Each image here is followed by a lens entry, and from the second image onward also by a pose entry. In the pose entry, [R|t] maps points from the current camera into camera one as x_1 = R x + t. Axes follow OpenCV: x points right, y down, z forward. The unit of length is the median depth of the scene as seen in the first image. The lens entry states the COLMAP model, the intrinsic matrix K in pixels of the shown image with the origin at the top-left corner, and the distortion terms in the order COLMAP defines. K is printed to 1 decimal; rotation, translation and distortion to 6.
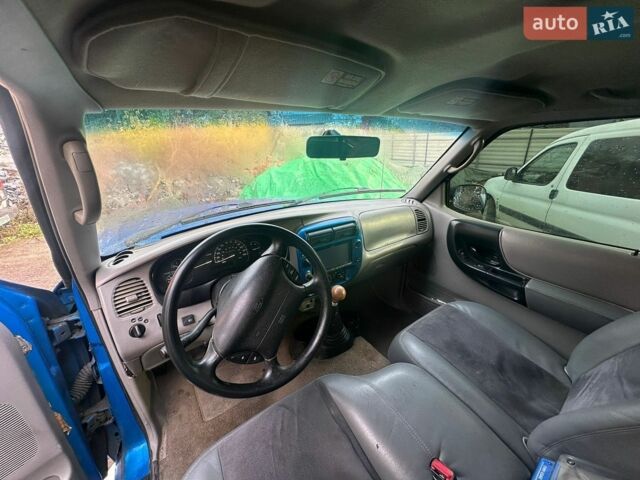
lens RADIAL K [[258.7, 0, 320.0], [0, 258.7, 240.0], [0, 0, 1]] dist [-0.000139, -0.000113]
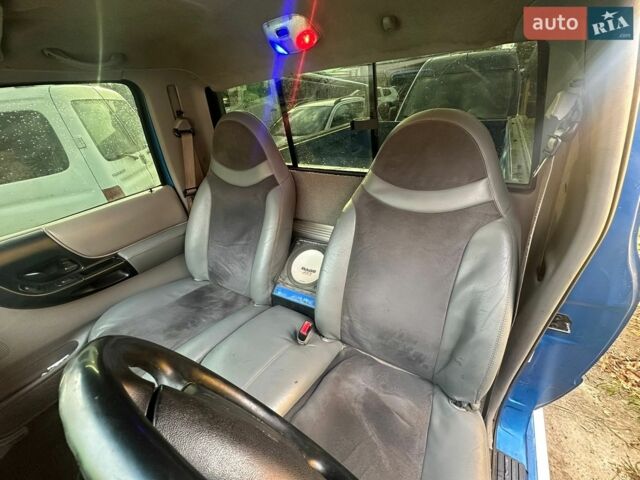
lens RADIAL K [[258.7, 0, 320.0], [0, 258.7, 240.0], [0, 0, 1]] dist [-0.000139, -0.000113]
pose [[-0.367367, -0.414612, 0.832549, -0.297117], [0.414093, 0.728614, 0.545572, -0.112730], [-0.832807, 0.545178, -0.095981, 0.442982]]
